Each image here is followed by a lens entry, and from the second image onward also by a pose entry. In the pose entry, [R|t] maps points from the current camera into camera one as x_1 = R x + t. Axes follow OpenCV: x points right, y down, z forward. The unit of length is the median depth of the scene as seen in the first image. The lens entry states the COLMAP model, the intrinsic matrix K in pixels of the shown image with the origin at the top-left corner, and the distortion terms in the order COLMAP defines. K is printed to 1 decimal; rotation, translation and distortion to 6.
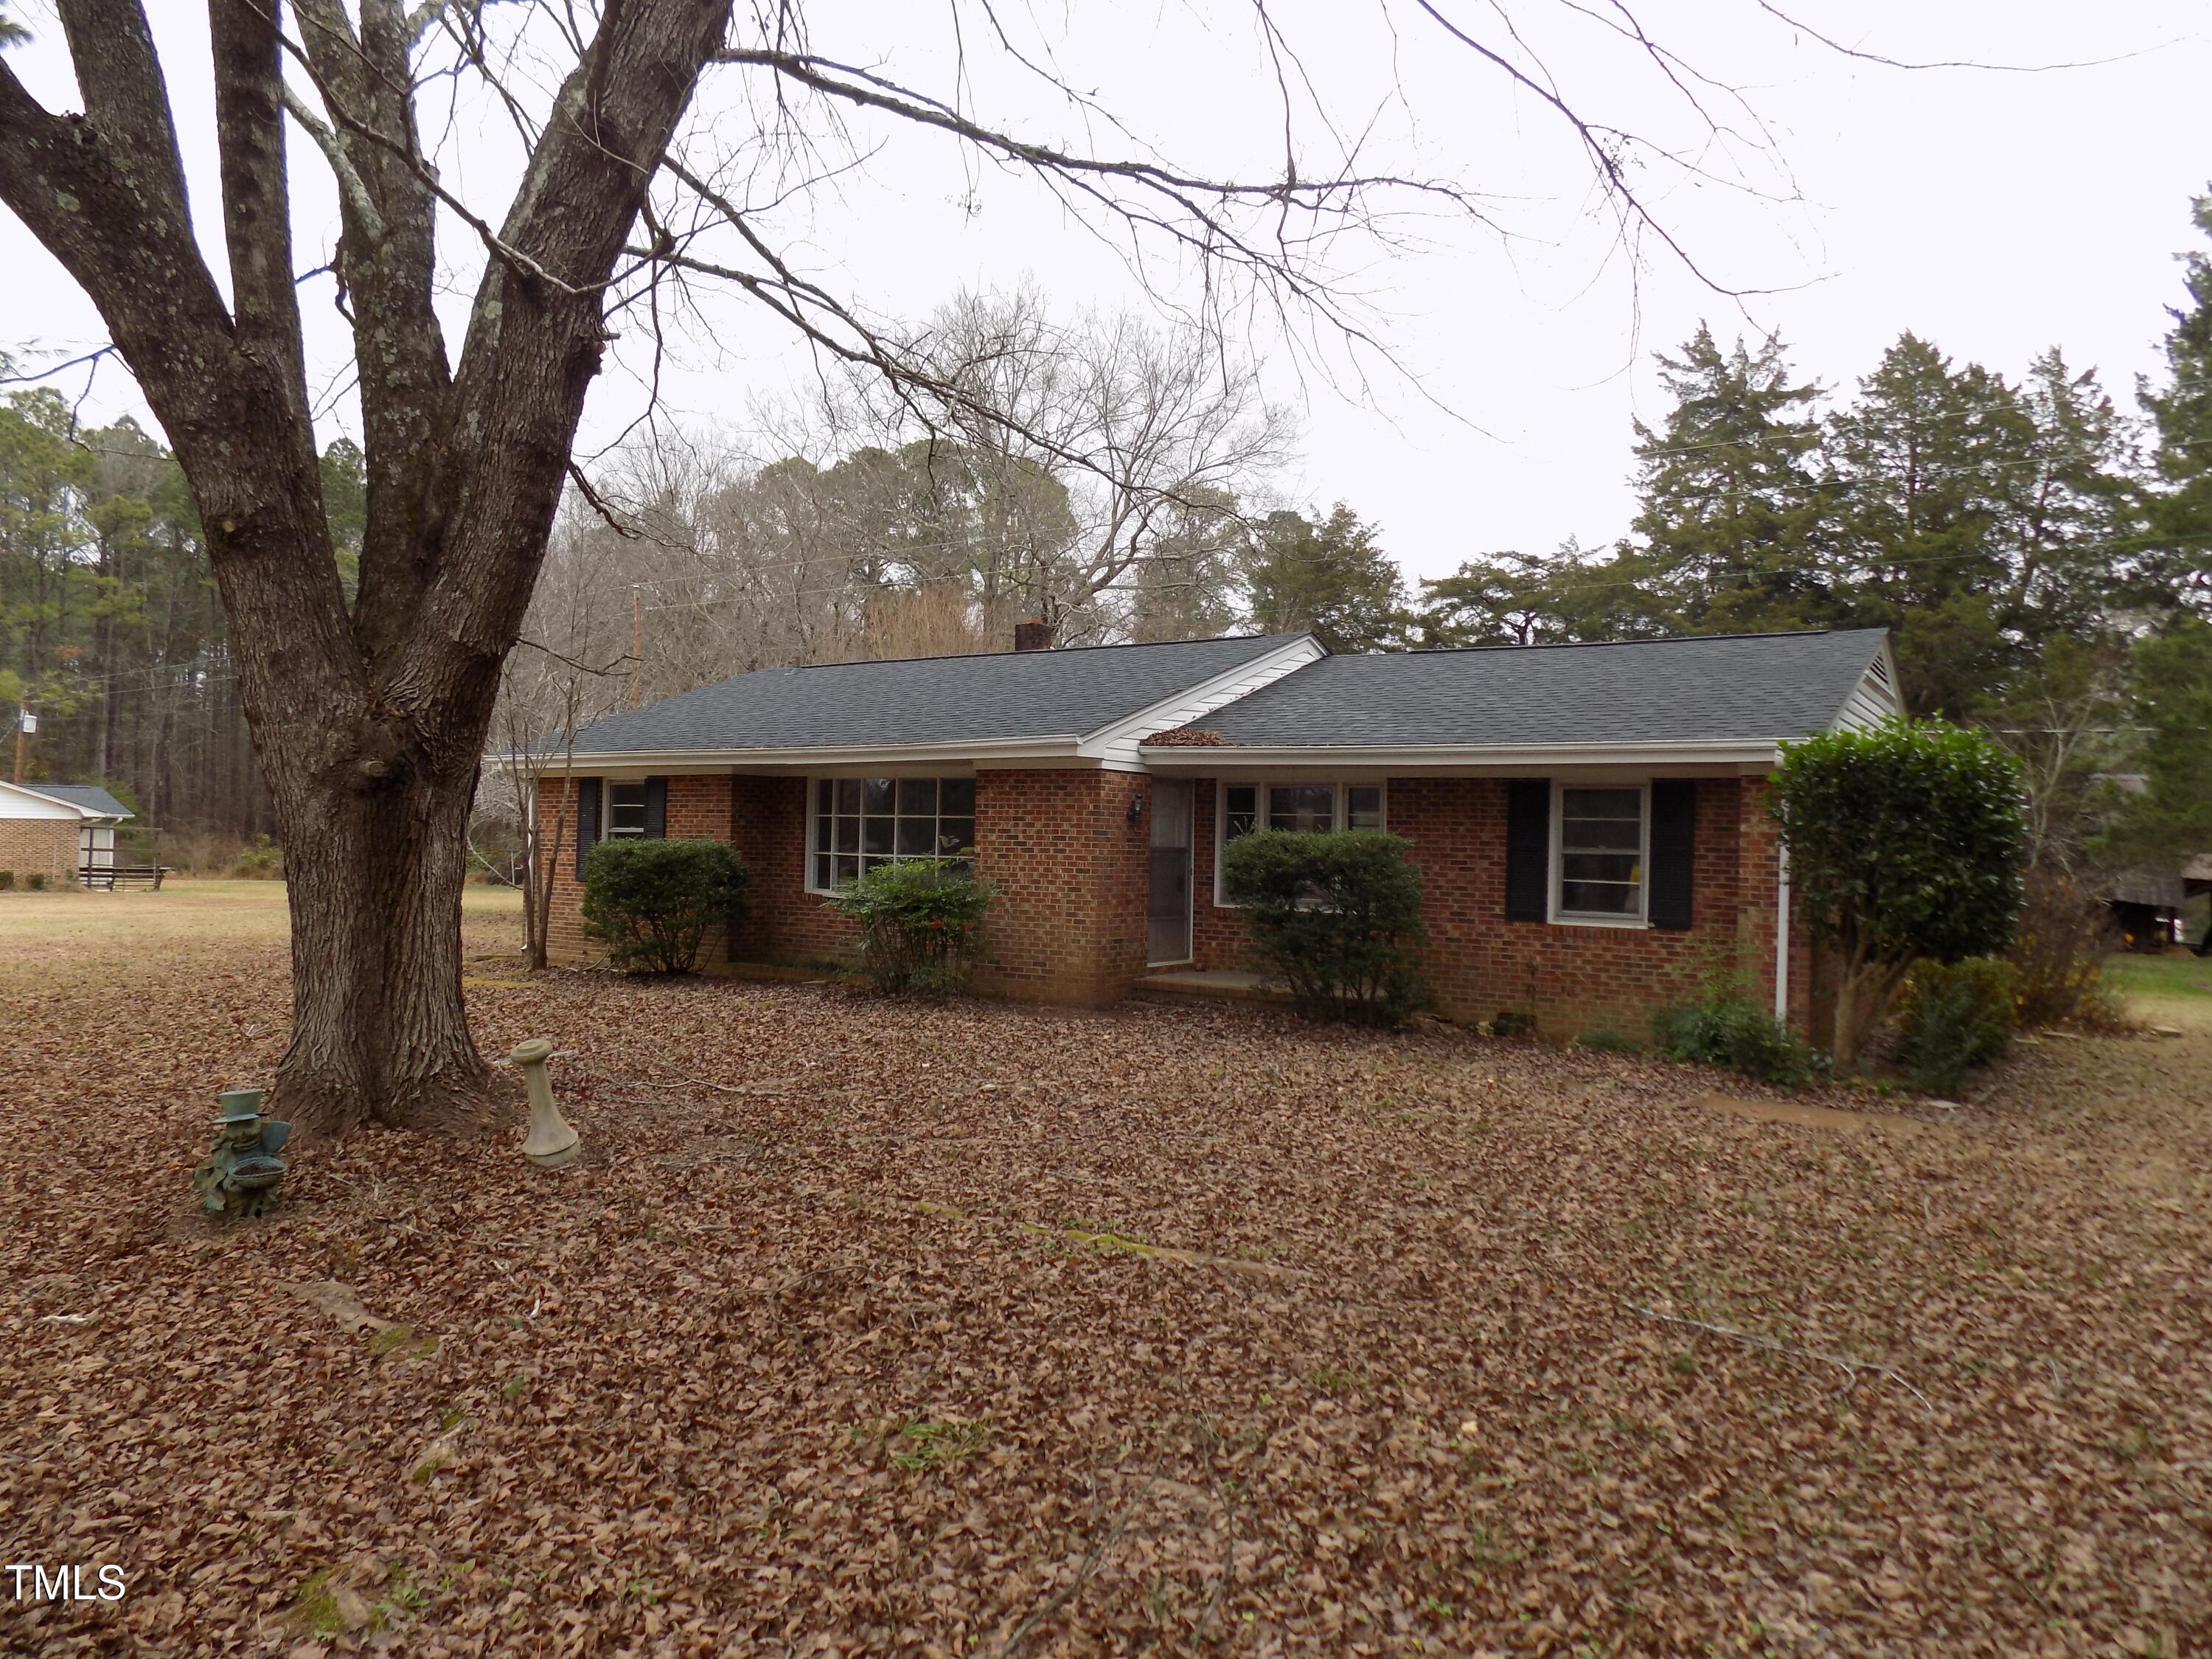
lens RADIAL K [[1525.6, 0, 1113.1], [0, 1525.6, 808.9], [0, 0, 1]] dist [-0.036414, 0.003580]
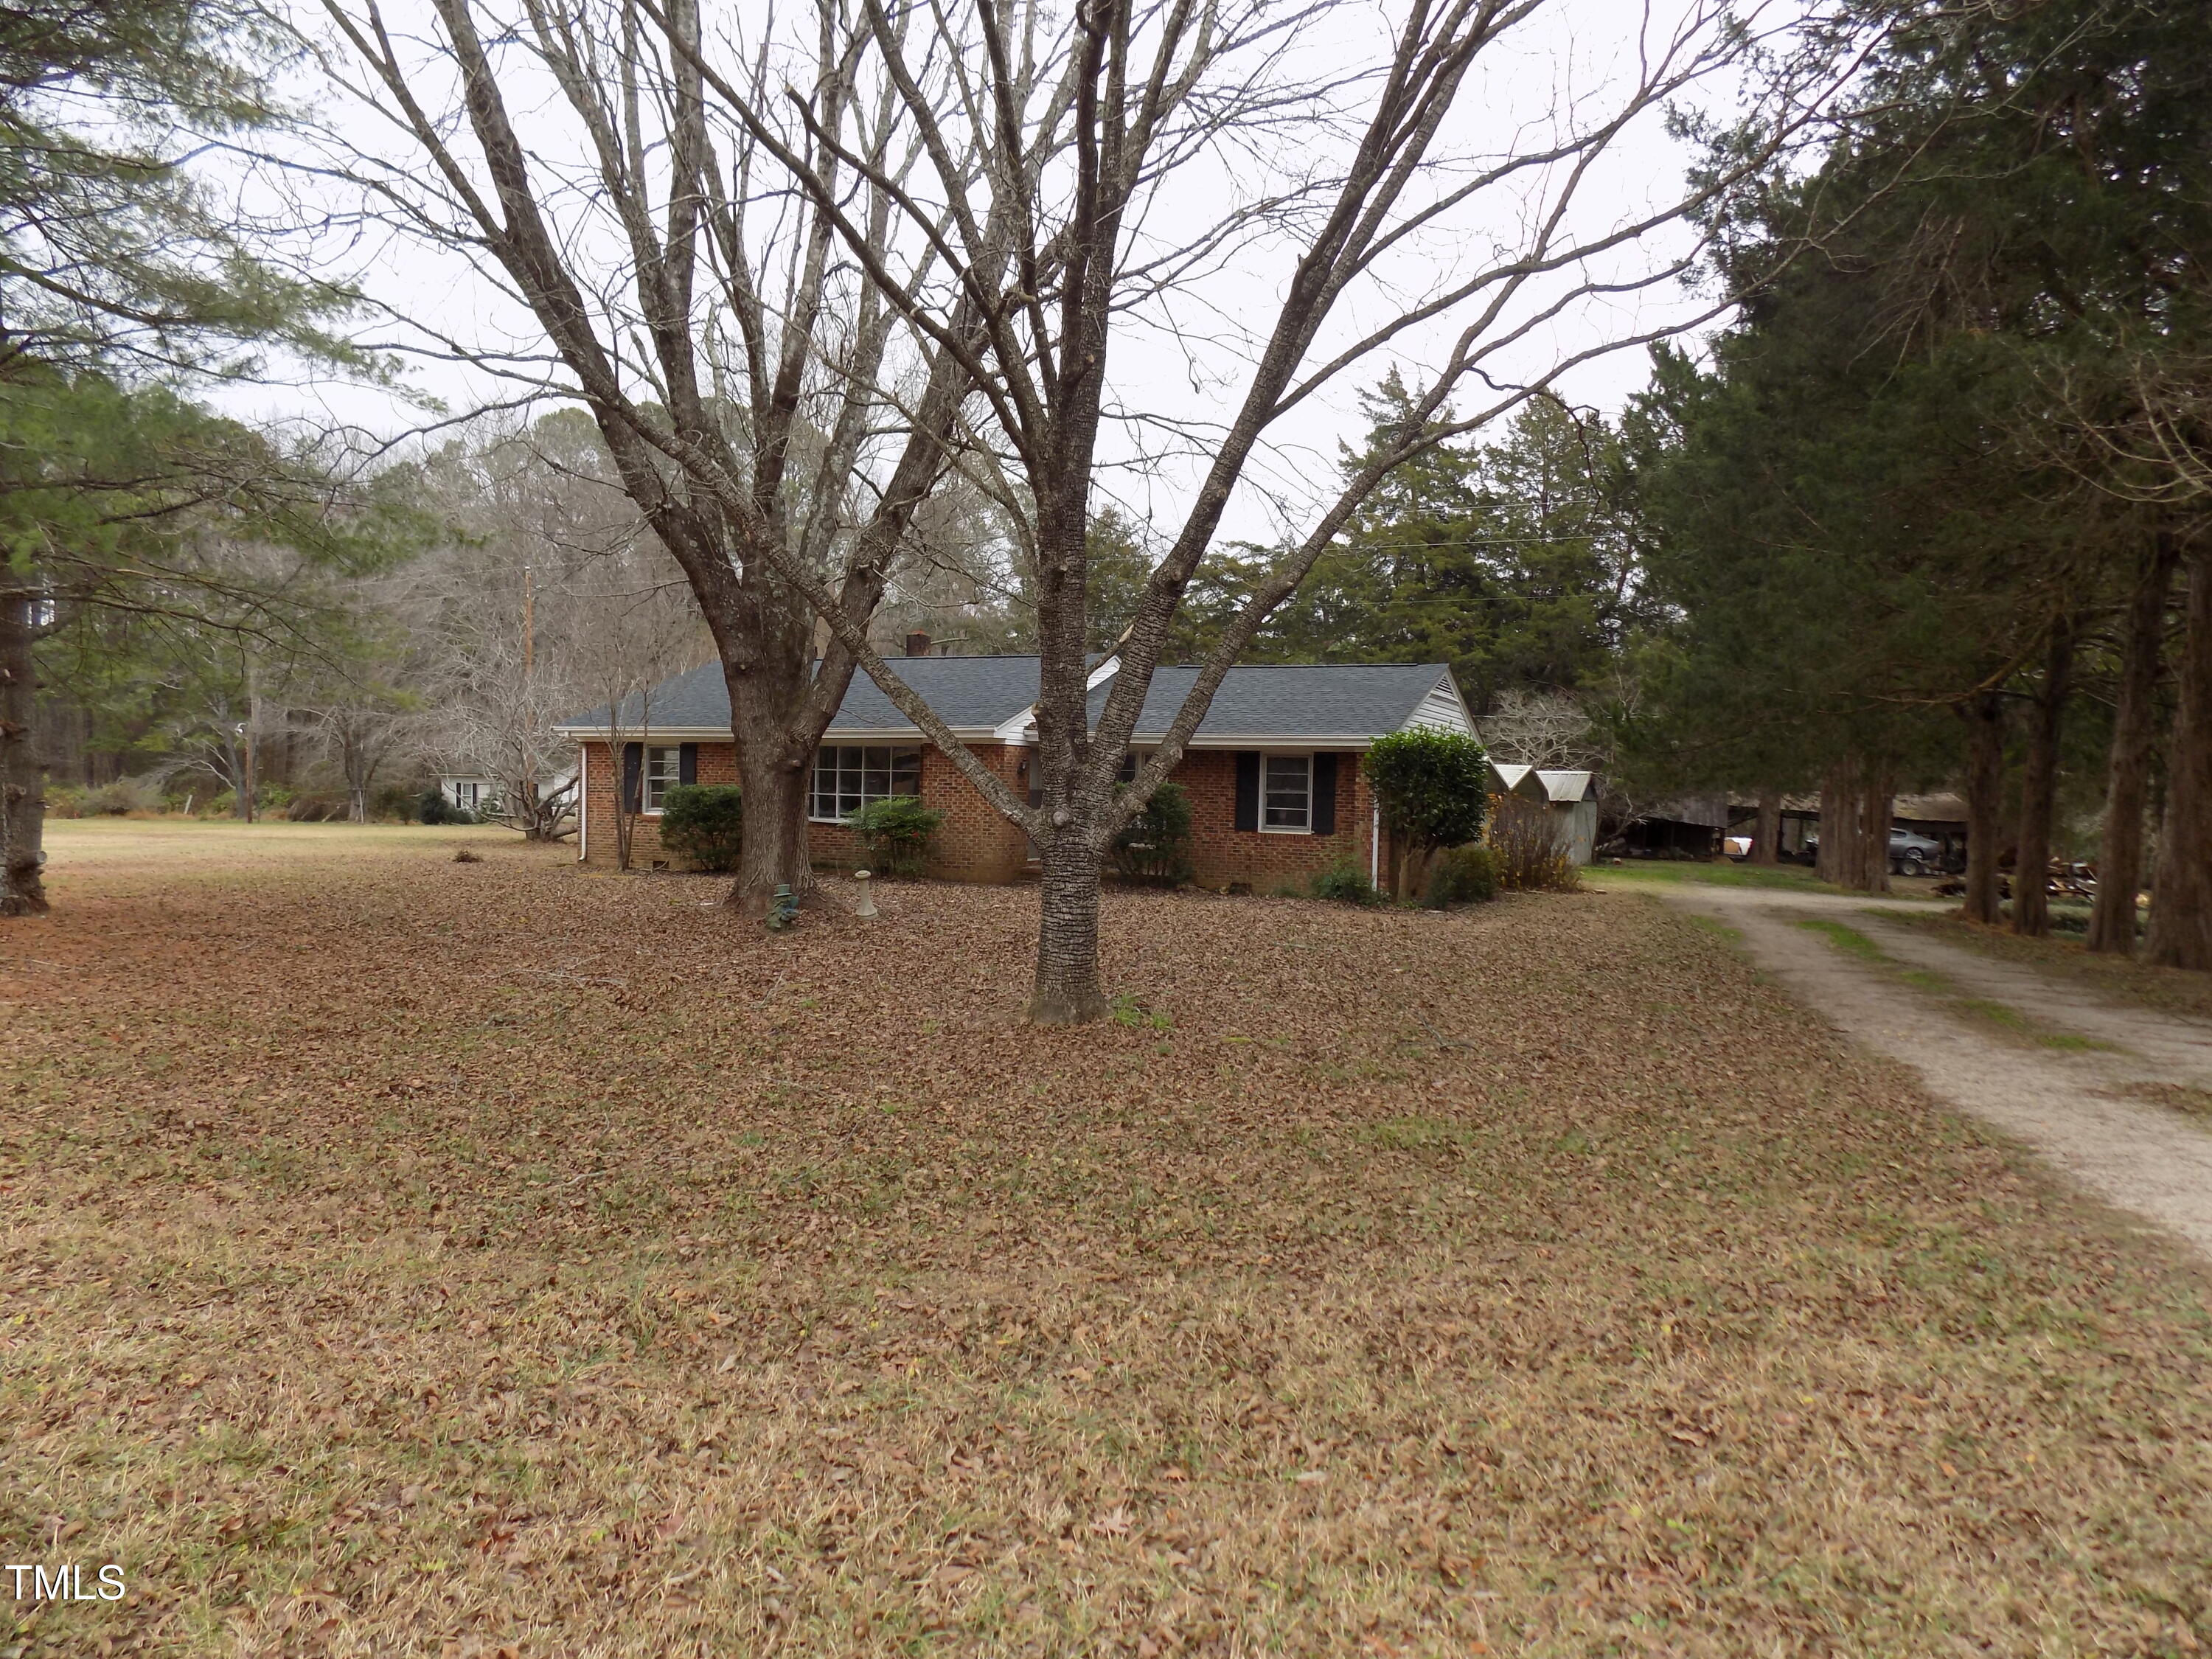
lens RADIAL K [[1525.6, 0, 1092.5], [0, 1525.6, 838.3], [0, 0, 1]] dist [-0.036414, 0.003580]
pose [[0.987414, -0.008259, 0.157942, -0.060597], [-0.001847, 0.997965, 0.063730, -0.010004], [-0.158147, -0.063219, 0.985390, -0.235318]]
